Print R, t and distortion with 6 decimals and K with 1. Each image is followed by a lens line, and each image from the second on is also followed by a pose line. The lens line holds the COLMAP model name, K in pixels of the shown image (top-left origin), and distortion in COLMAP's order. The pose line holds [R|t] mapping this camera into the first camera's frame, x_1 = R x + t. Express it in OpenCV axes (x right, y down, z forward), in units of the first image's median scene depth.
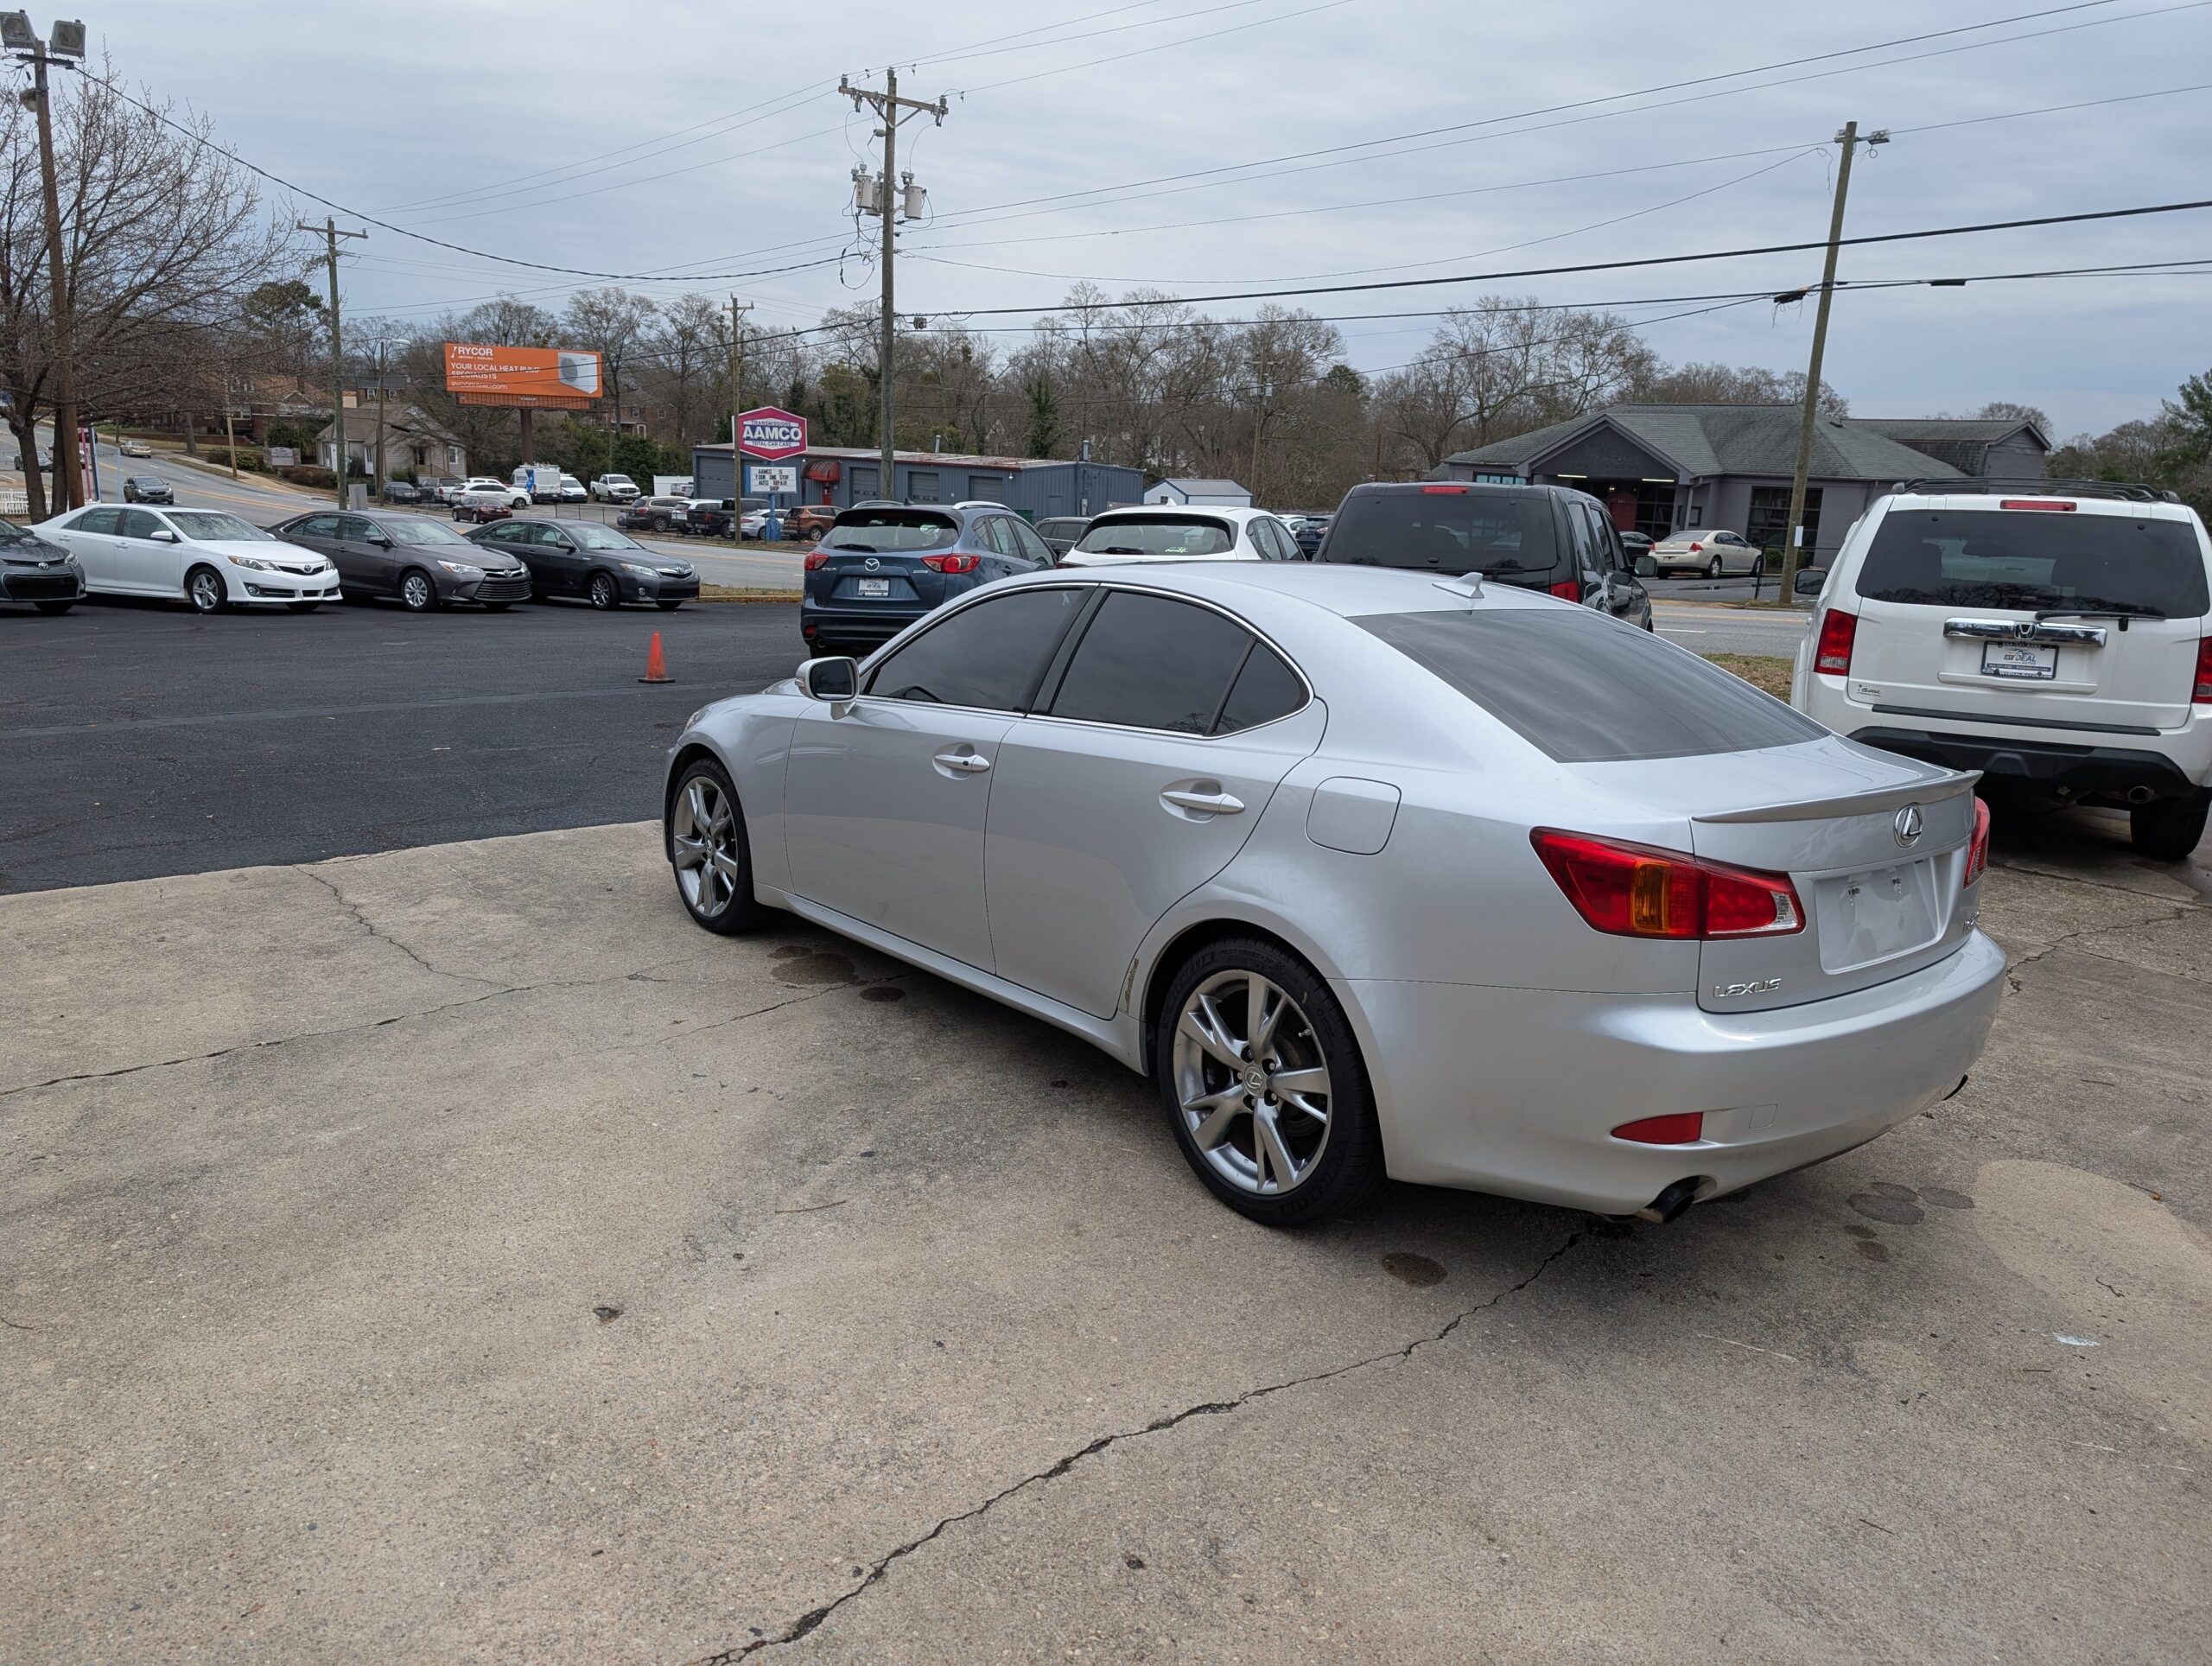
lens RADIAL K [[1589.5, 0, 1097.4], [0, 1589.5, 797.0], [0, 0, 1]] dist [0.015371, -0.011467]
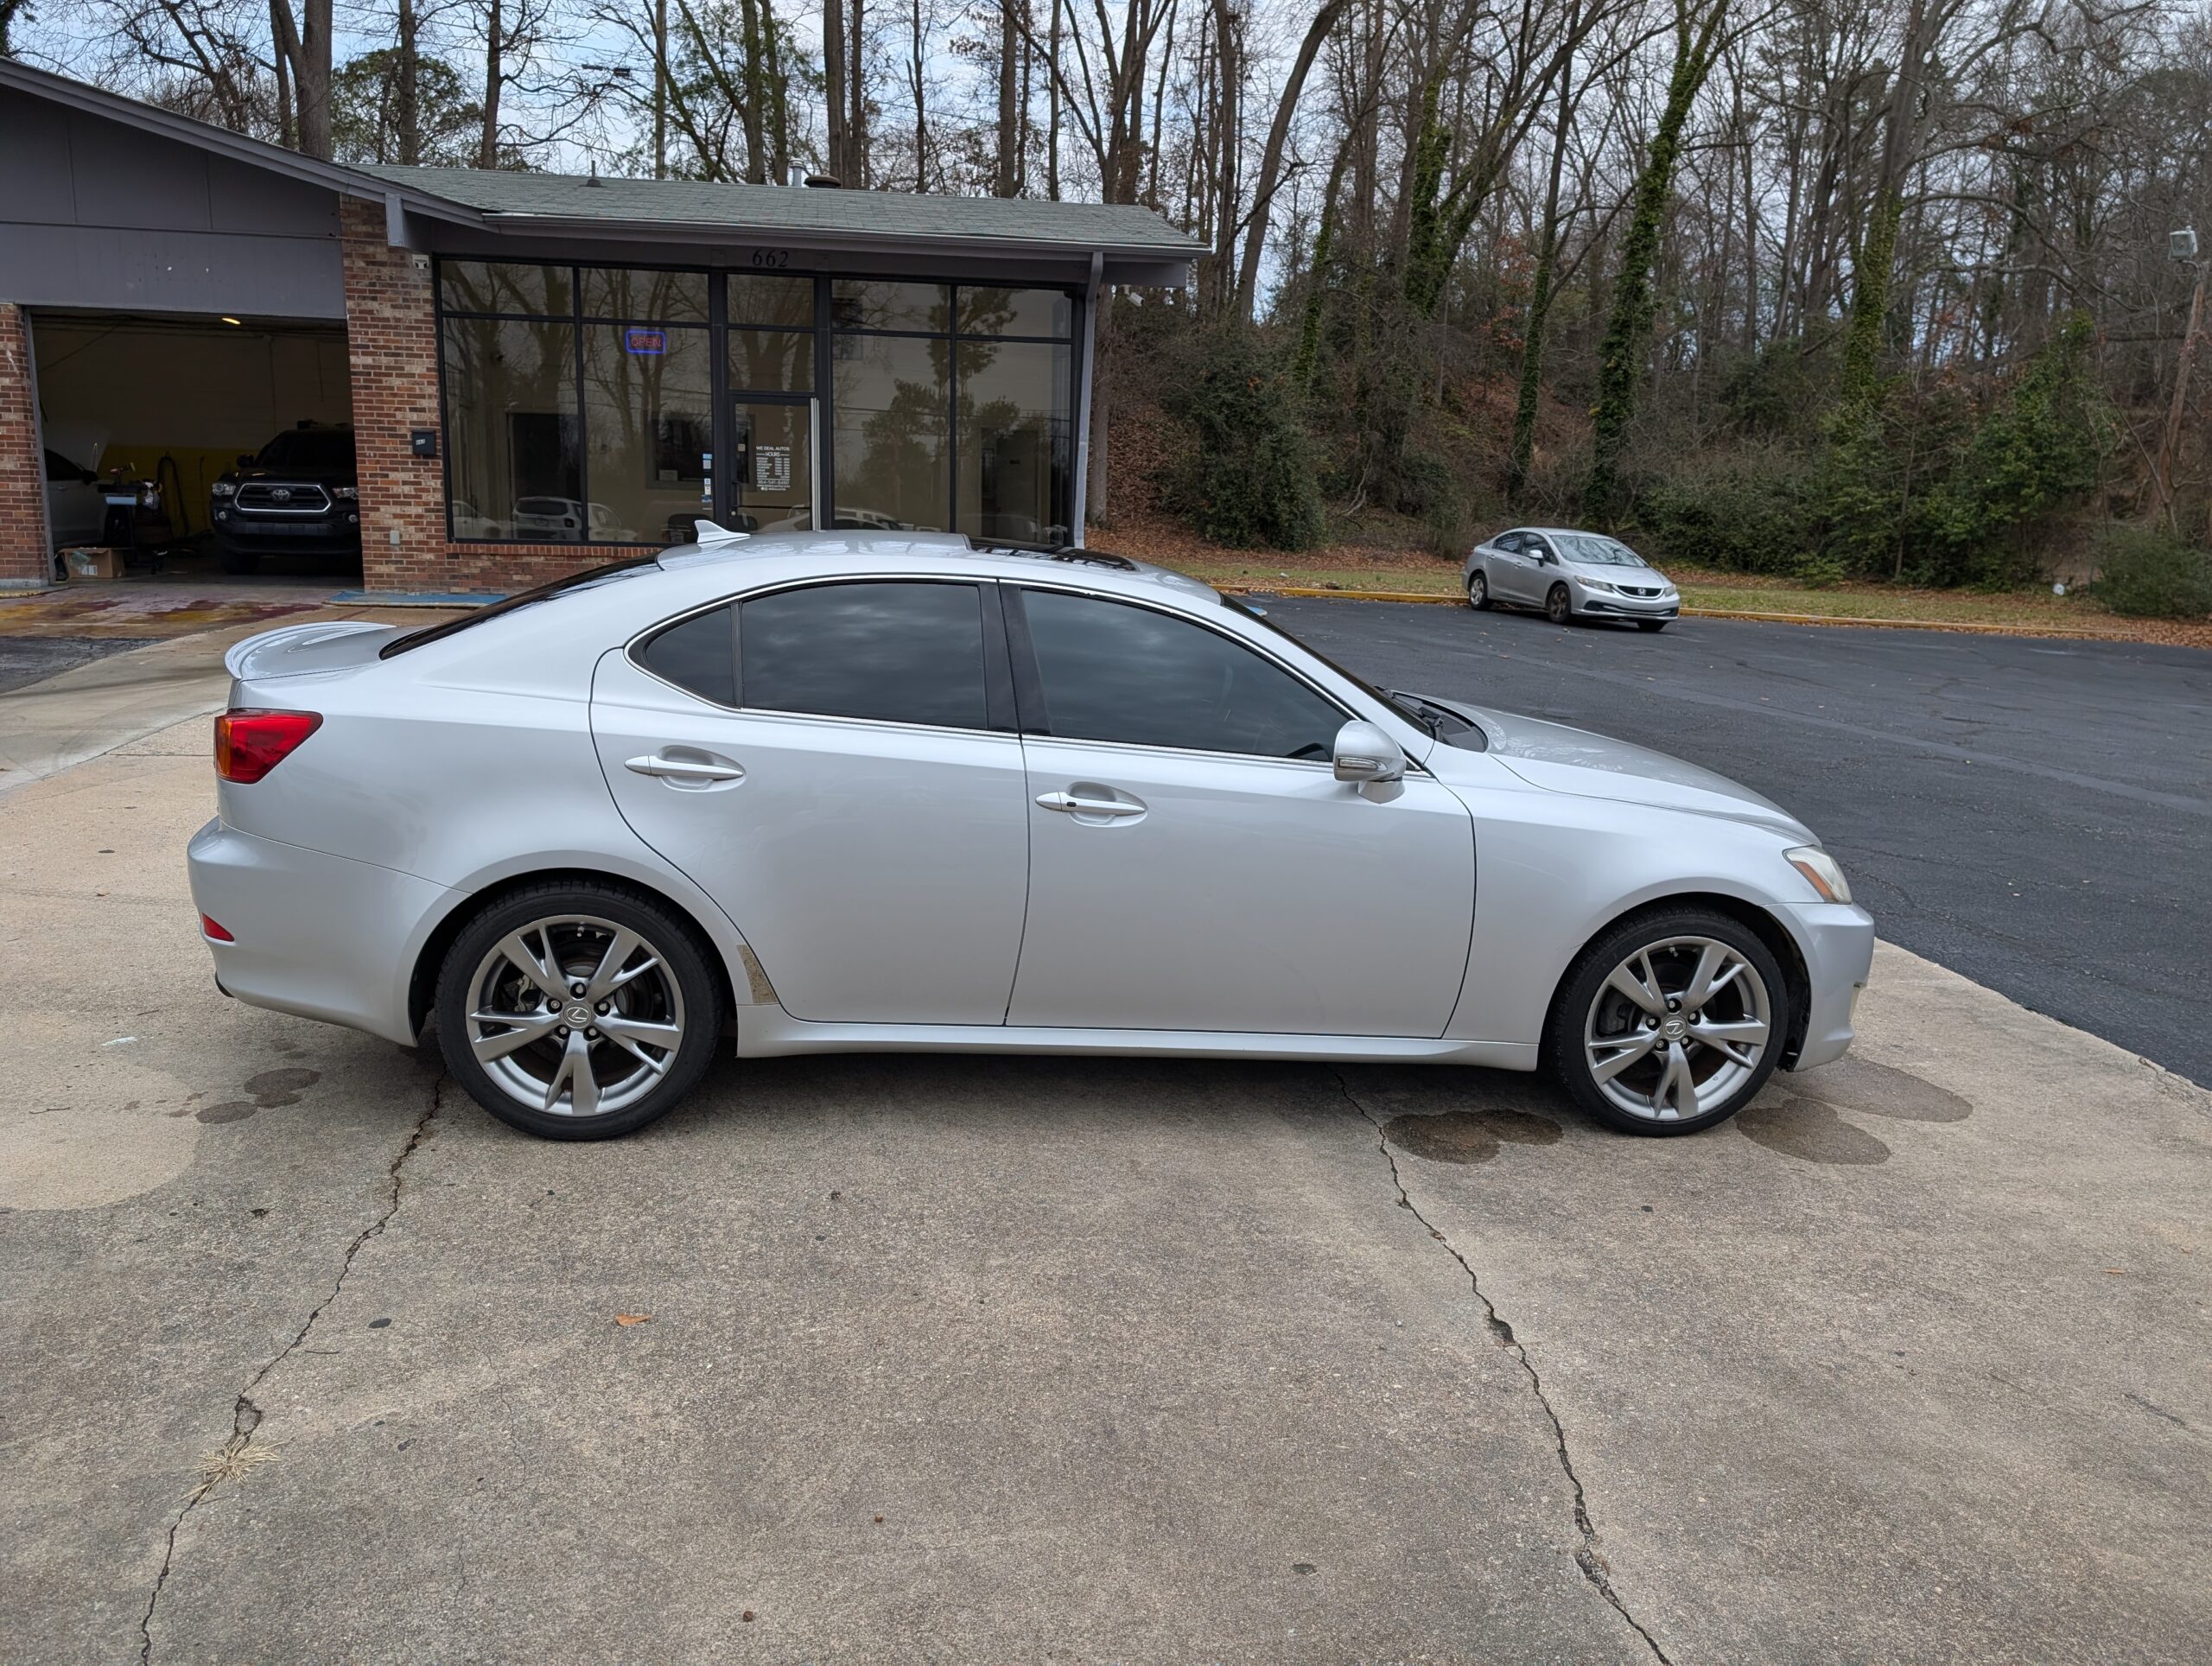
lens RADIAL K [[1589.5, 0, 1102.6], [0, 1589.5, 825.5], [0, 0, 1]] dist [0.015371, -0.011467]
pose [[-0.533071, 0.114655, -0.838266, 0.290052], [-0.228348, 0.934511, 0.273031, -0.086079], [0.814673, 0.336961, -0.471980, 0.510044]]
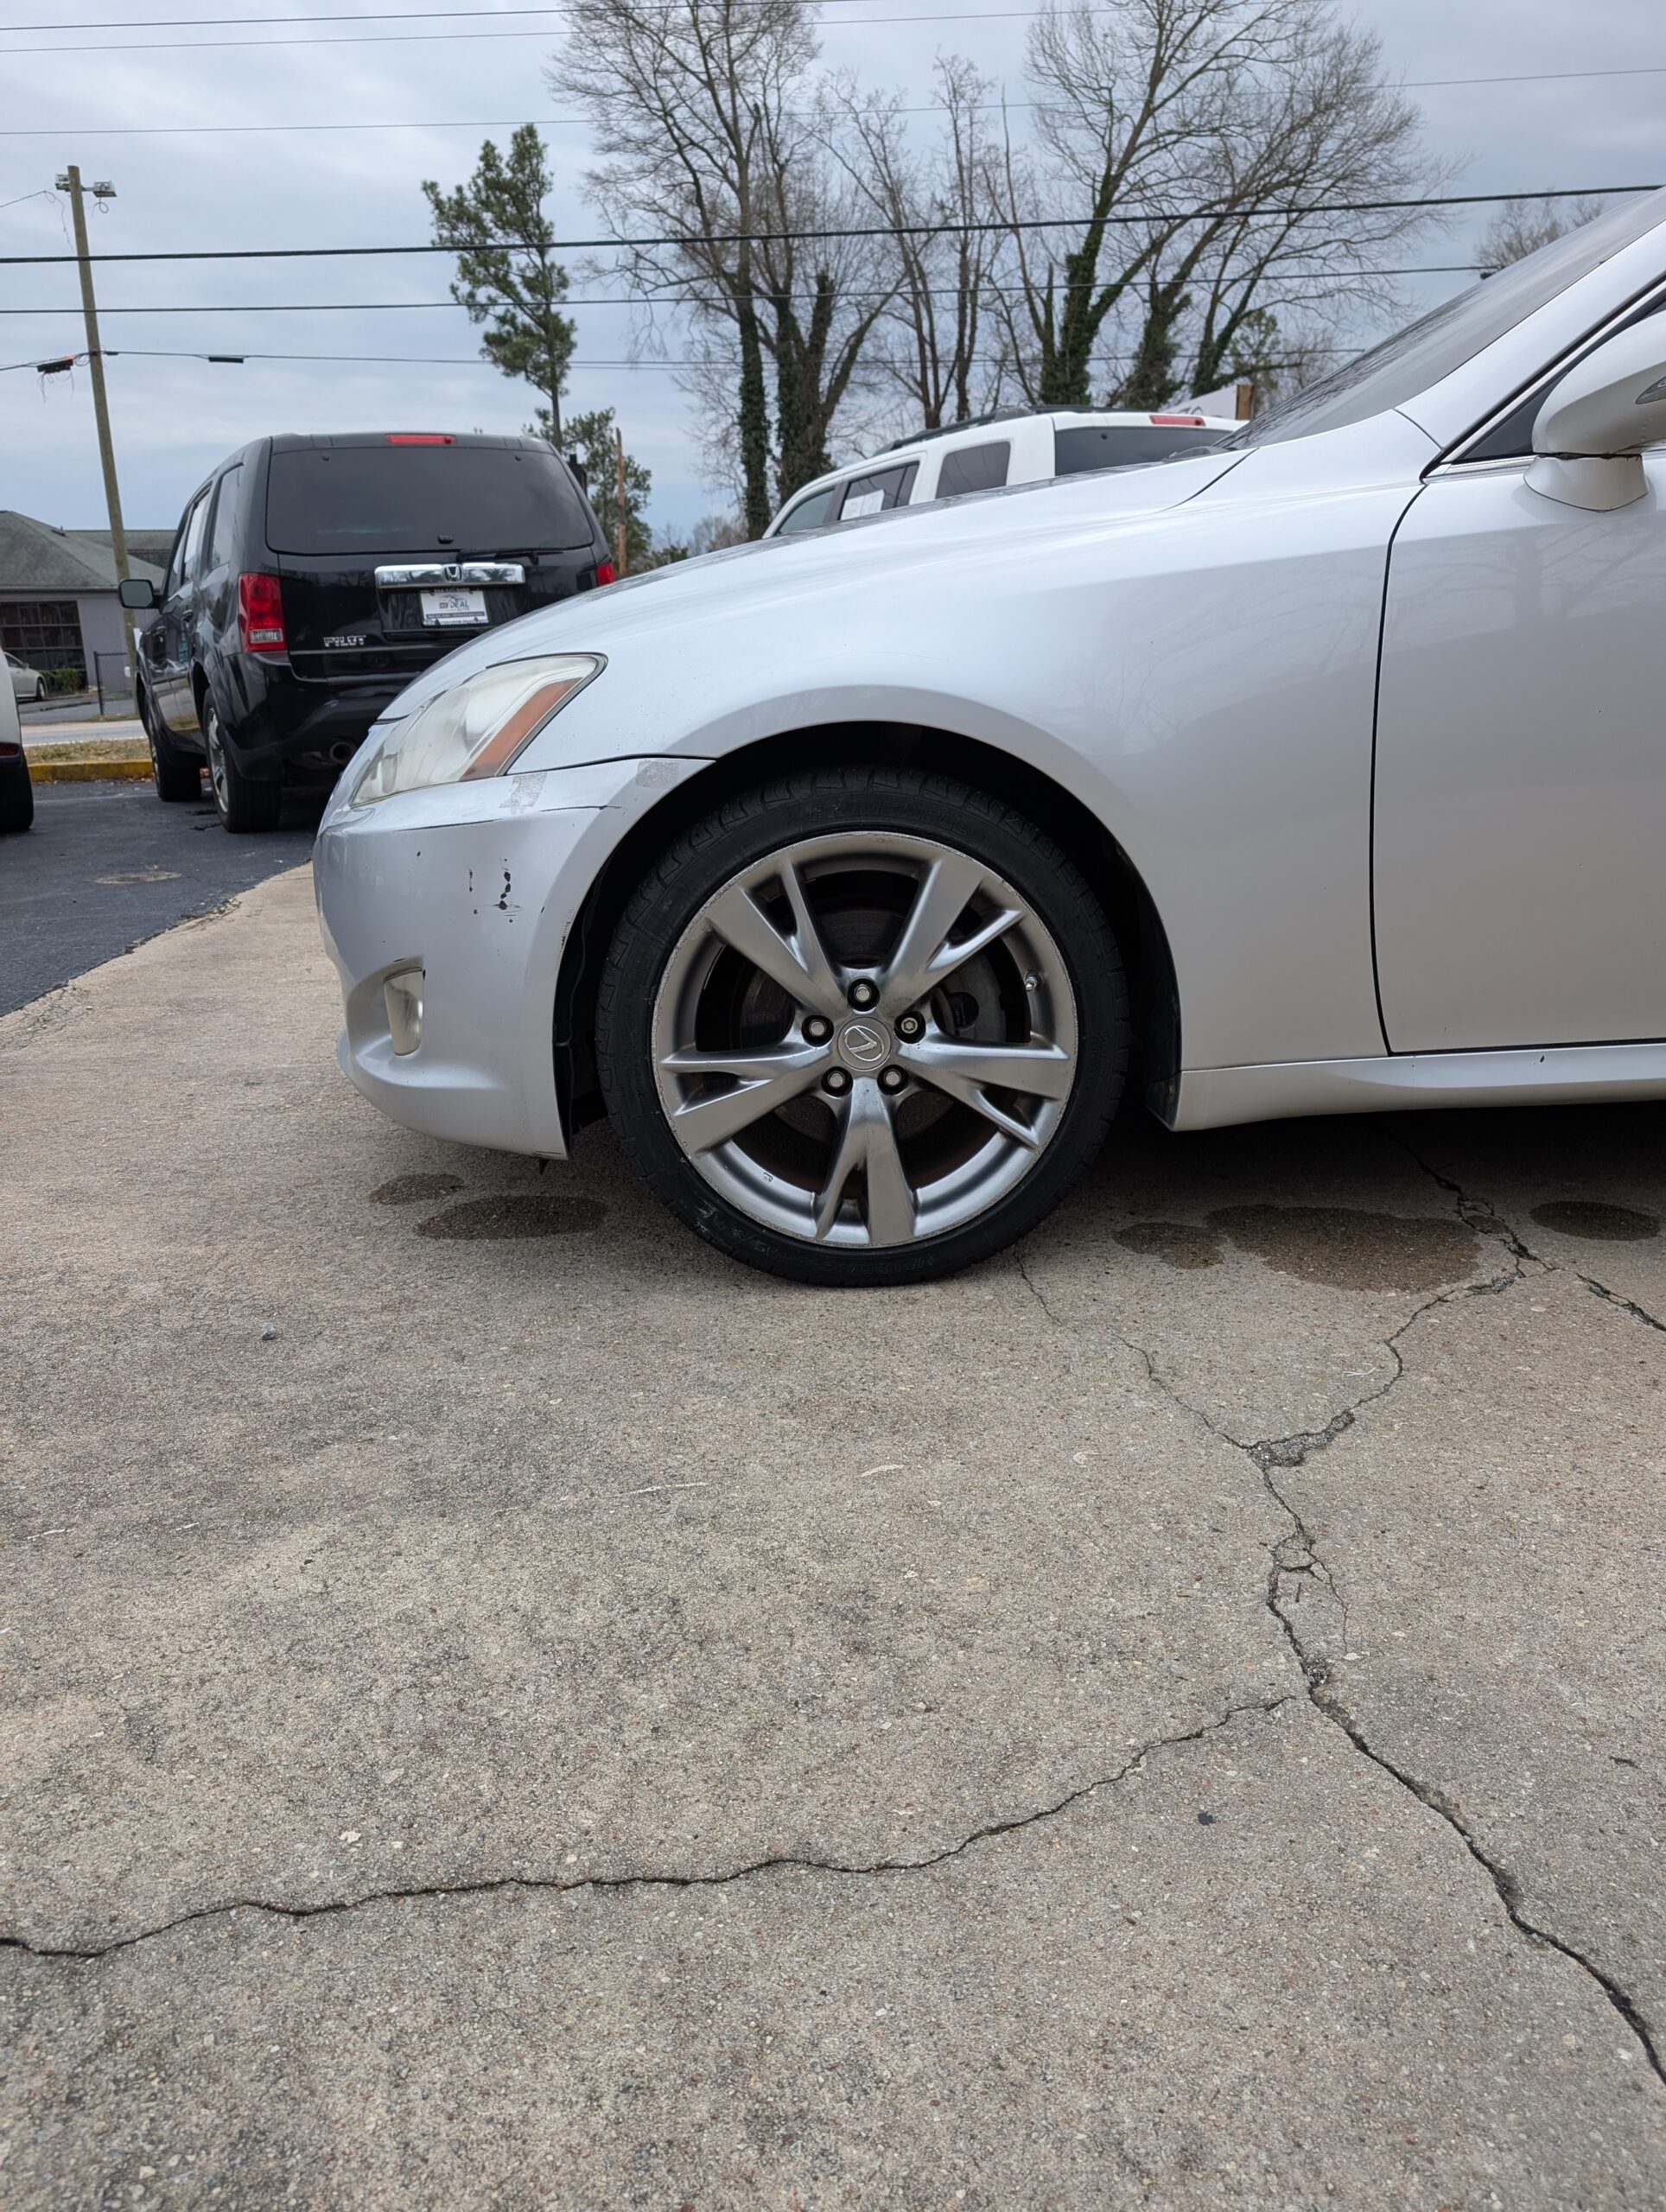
lens RADIAL K [[1589.5, 0, 821.6], [0, 1589.5, 1069.3], [0, 0, 1]] dist [0.015371, -0.011467]
pose [[0.604336, -0.261688, 0.752527, -0.197127], [0.202337, 0.963964, 0.172723, -0.008976], [-0.770609, 0.047881, 0.635508, 0.313994]]
